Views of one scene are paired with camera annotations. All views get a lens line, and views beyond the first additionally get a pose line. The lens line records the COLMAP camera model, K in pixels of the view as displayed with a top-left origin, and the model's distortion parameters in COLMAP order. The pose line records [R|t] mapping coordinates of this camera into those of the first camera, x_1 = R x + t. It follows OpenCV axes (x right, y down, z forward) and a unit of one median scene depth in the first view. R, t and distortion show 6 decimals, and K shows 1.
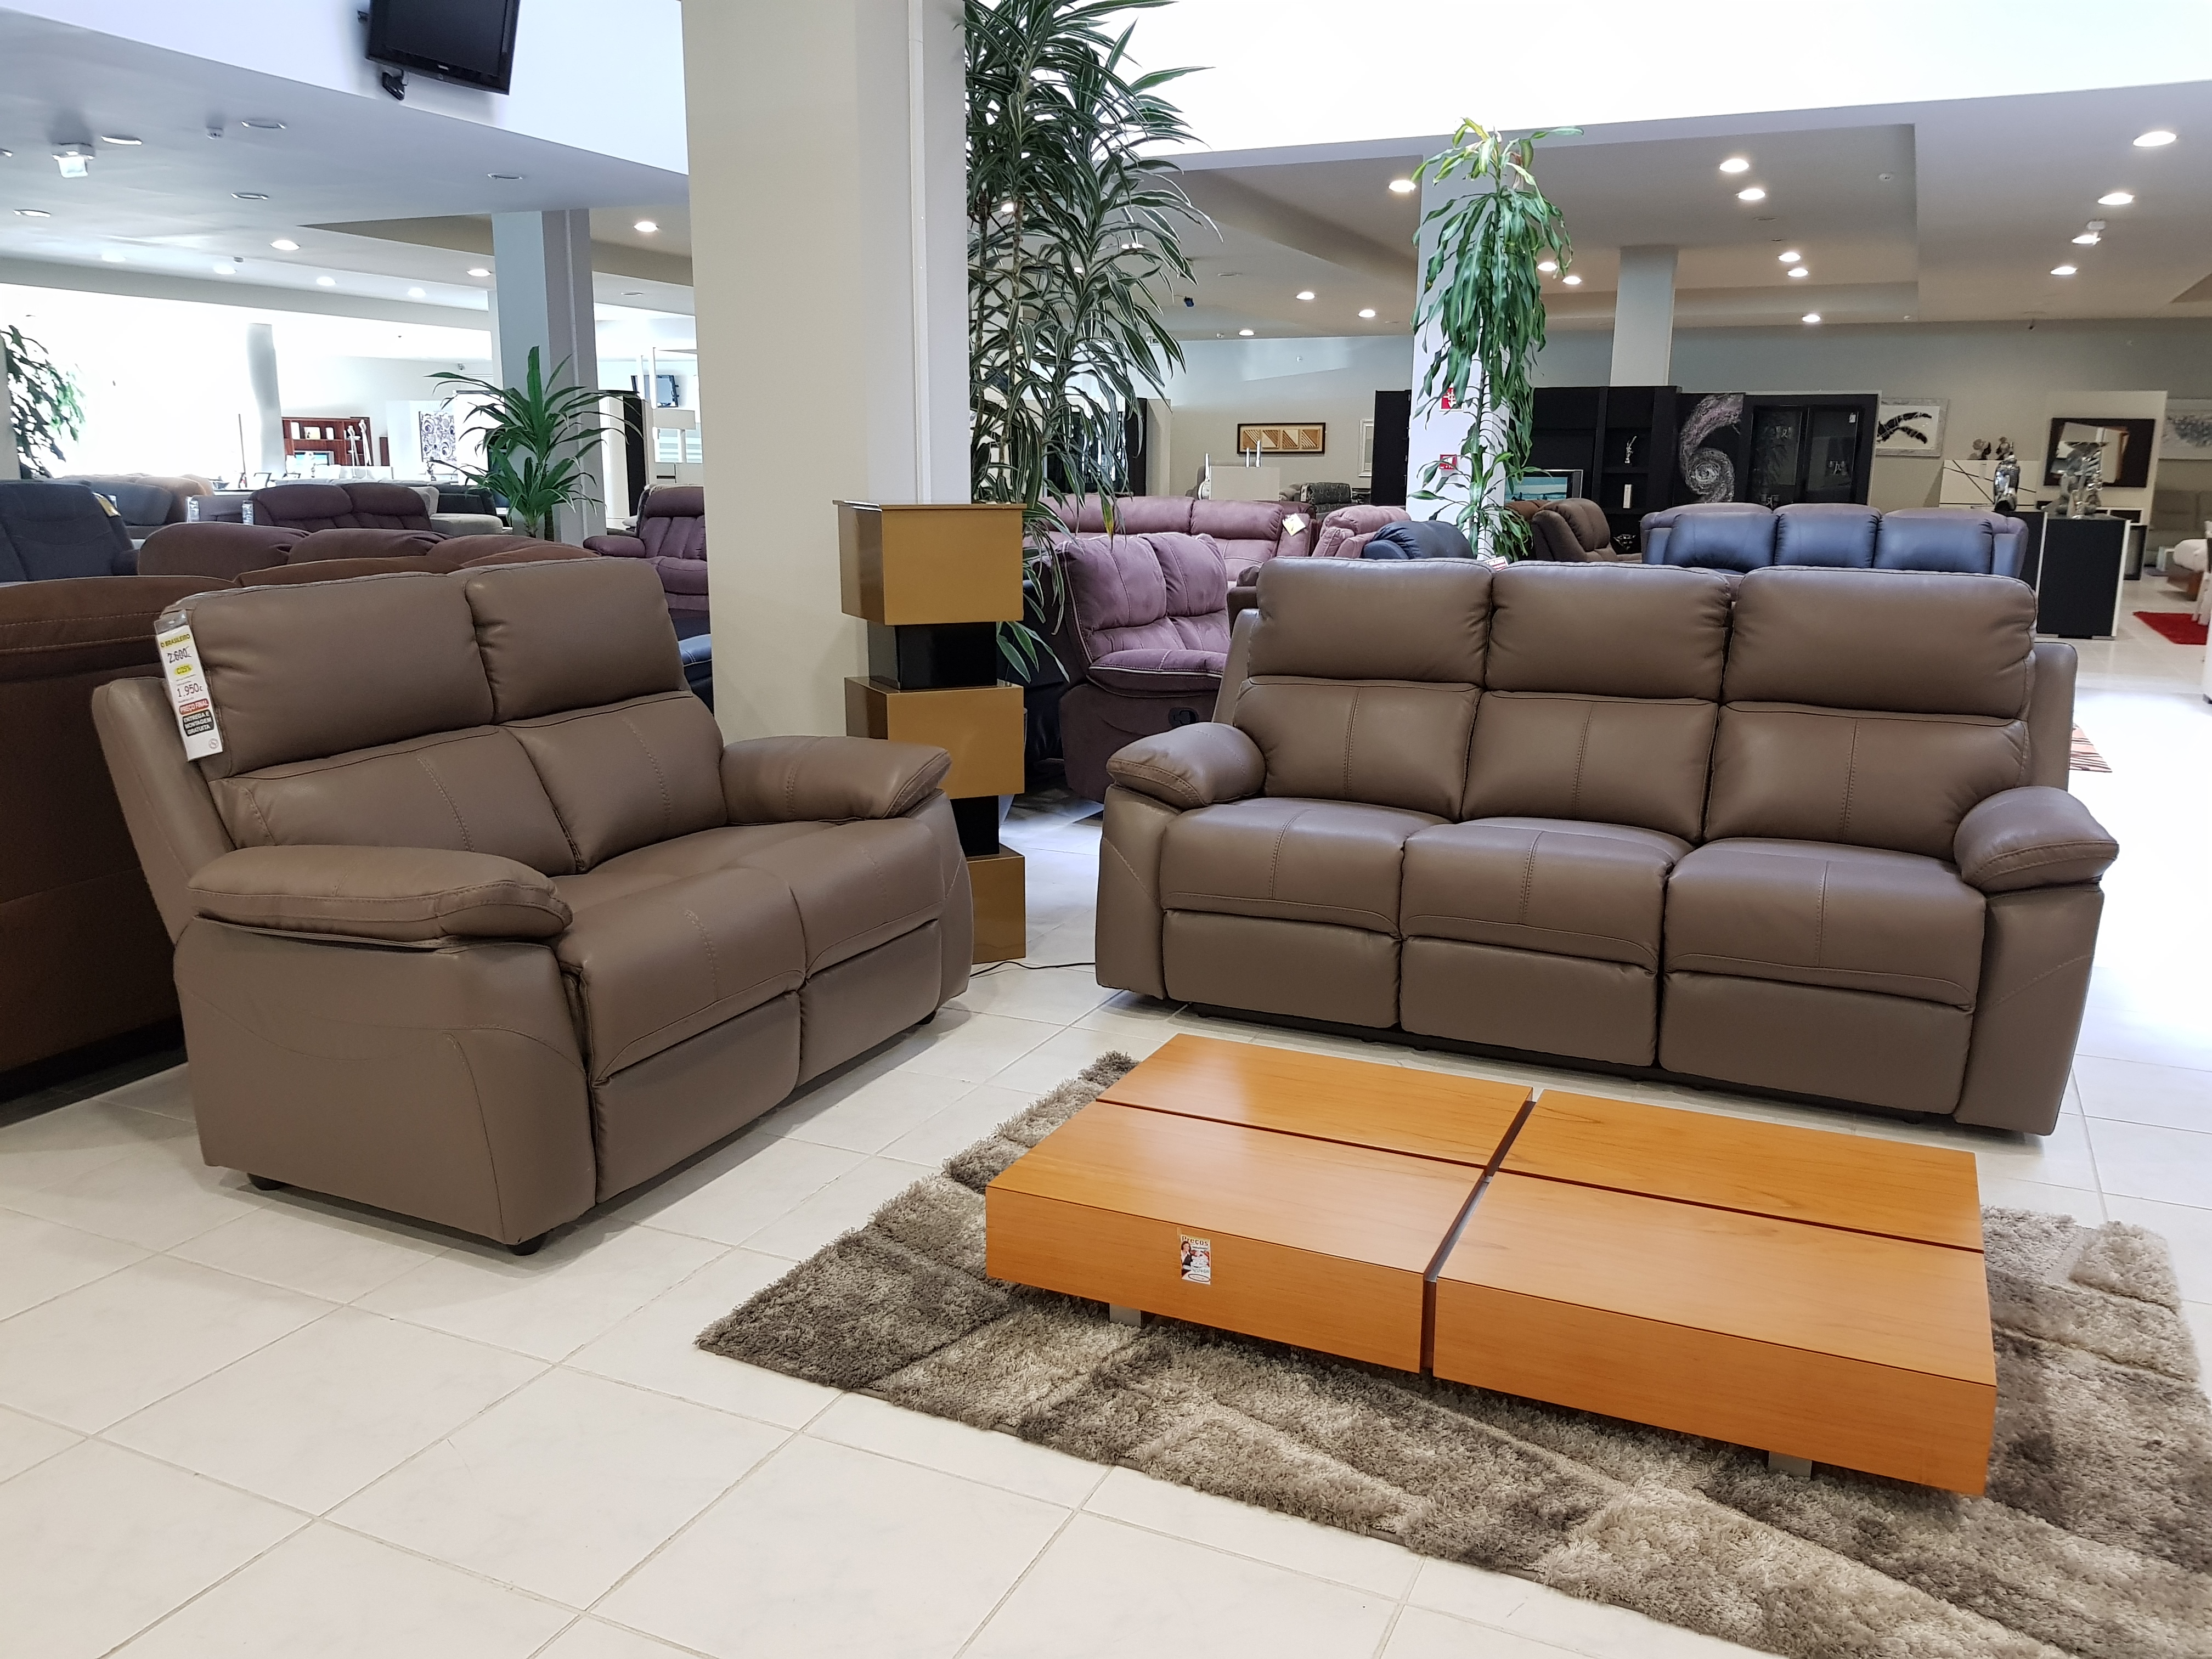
lens RADIAL K [[1719.7, 0, 1120.3], [0, 1719.7, 825.4], [0, 0, 1]] dist [0.086583, -0.143085]
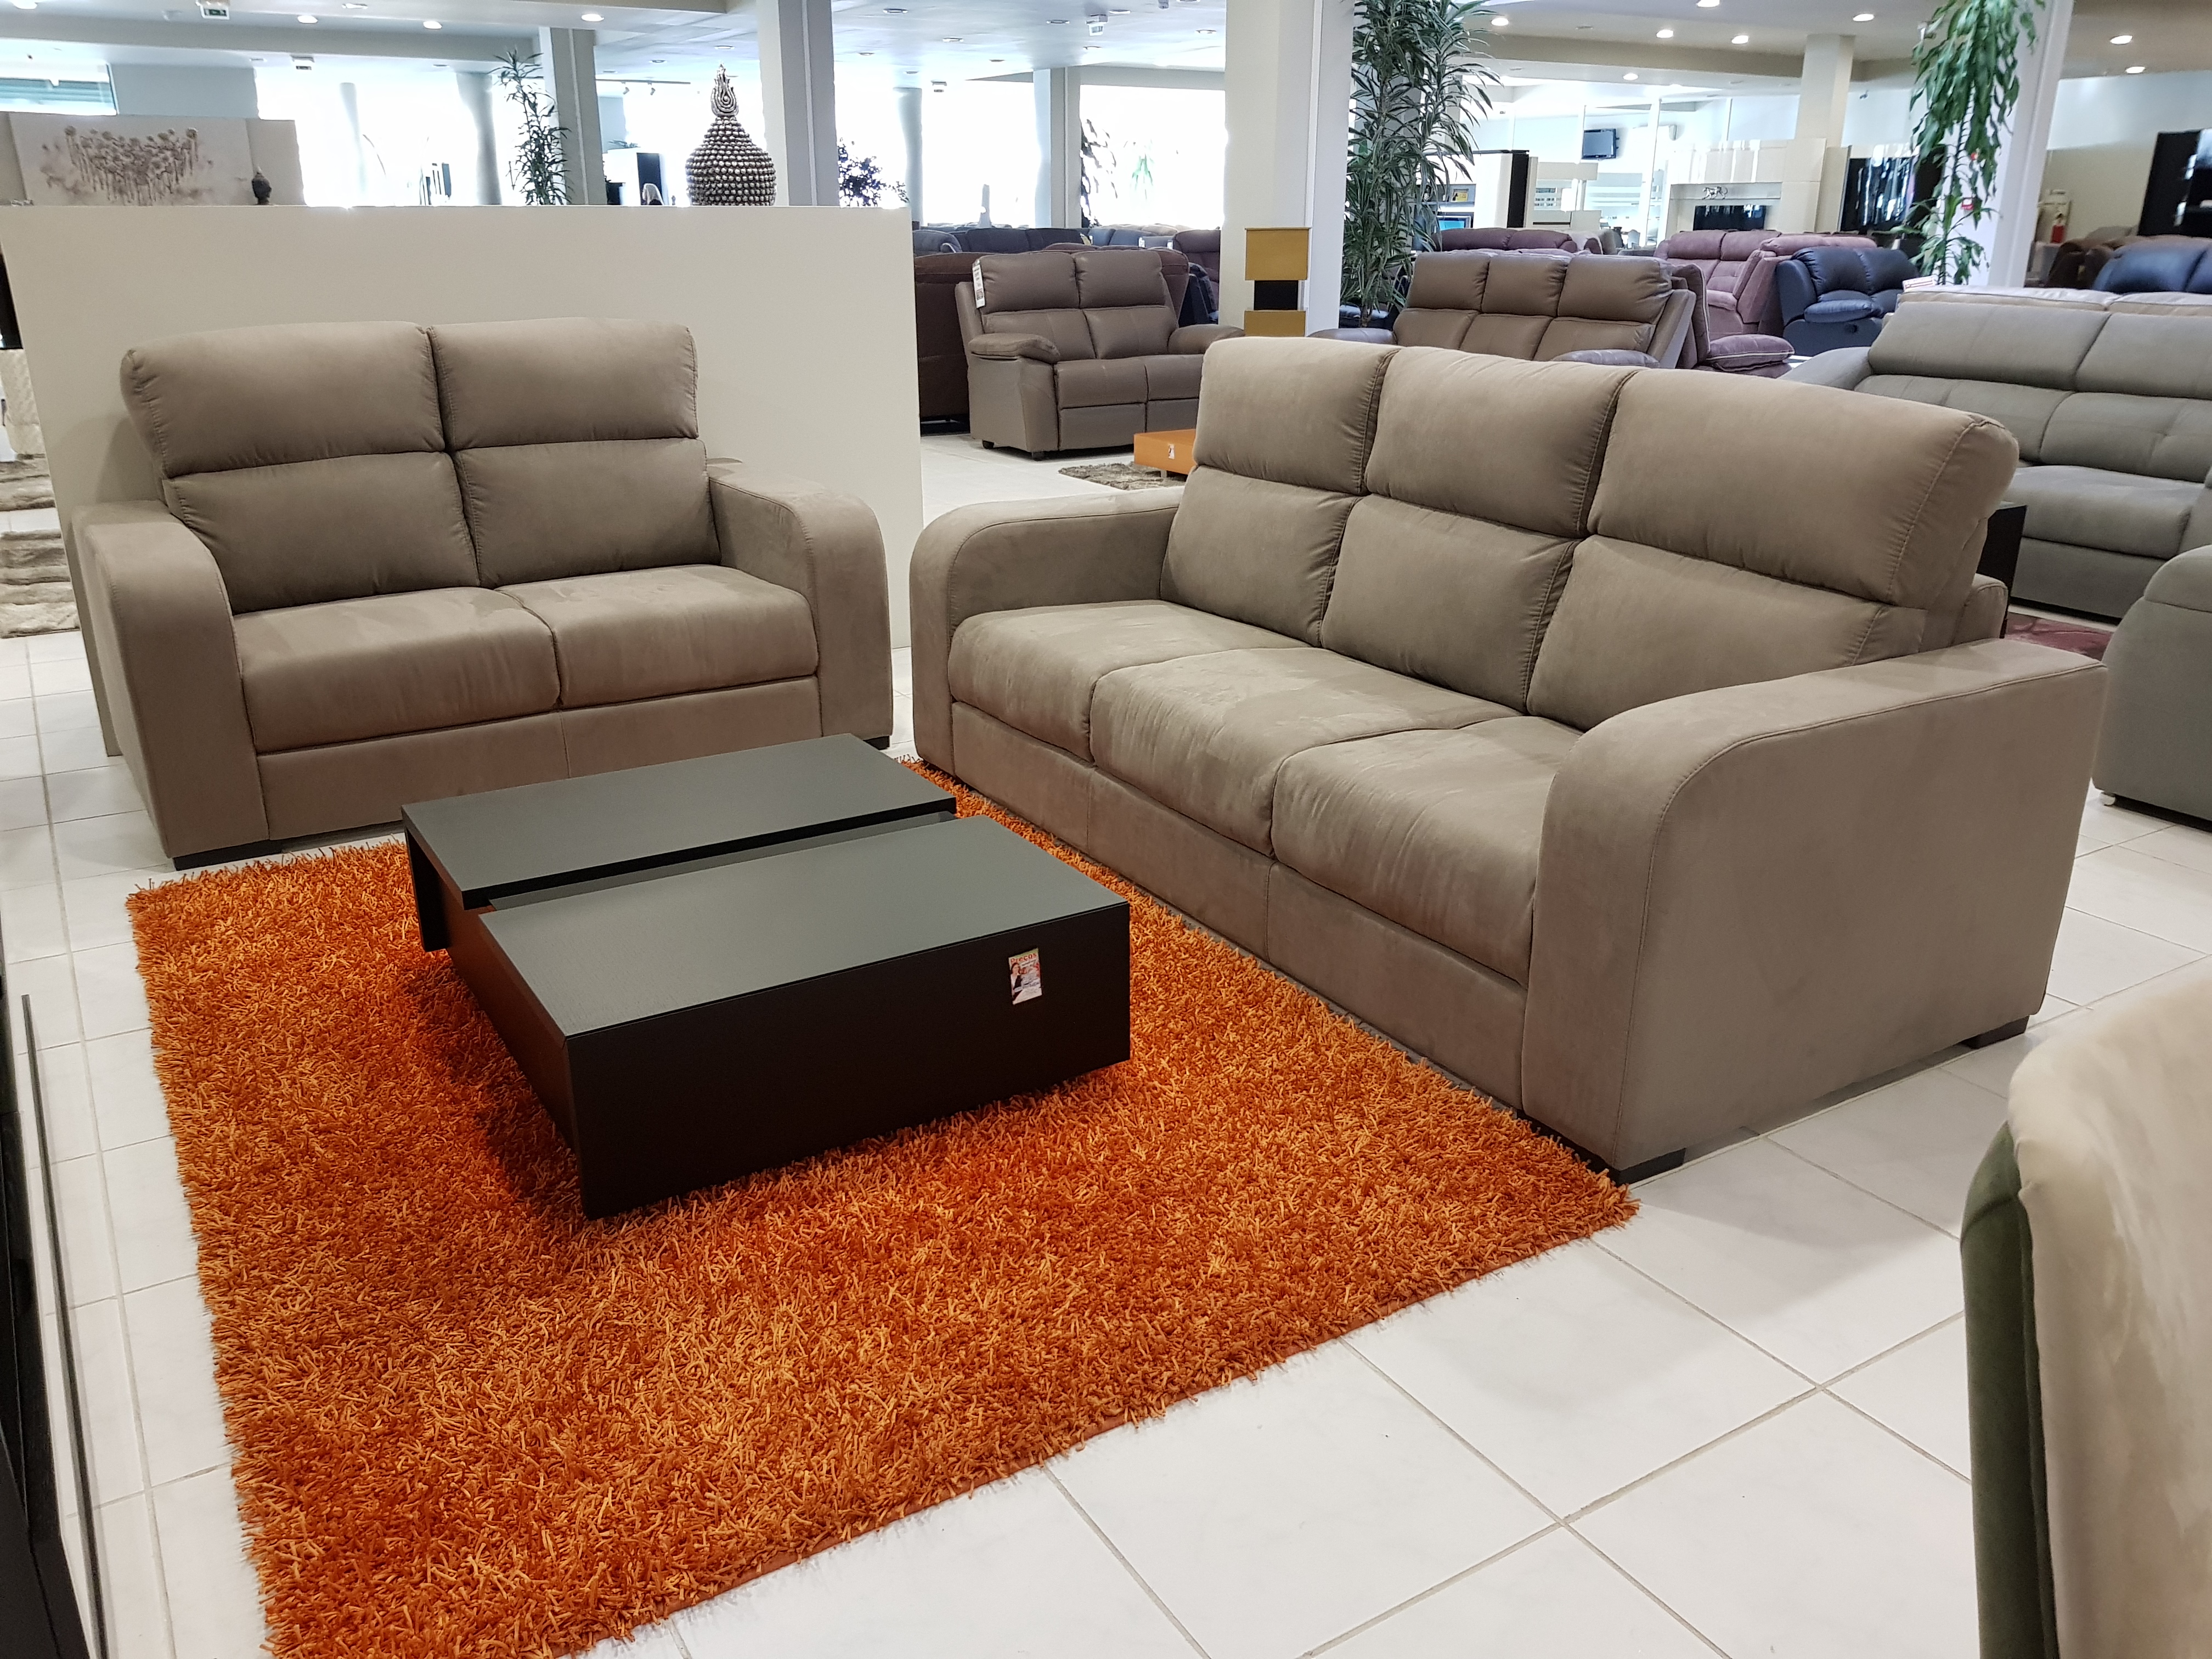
lens RADIAL K [[1719.7, 0, 1120.3], [0, 1719.7, 825.4], [0, 0, 1]] dist [0.086583, -0.143085]
pose [[0.831473, 0.176396, -0.526818, 1.592330], [-0.104391, 0.980971, 0.163703, 0.358190], [0.545670, -0.081120, 0.834065, -1.667909]]
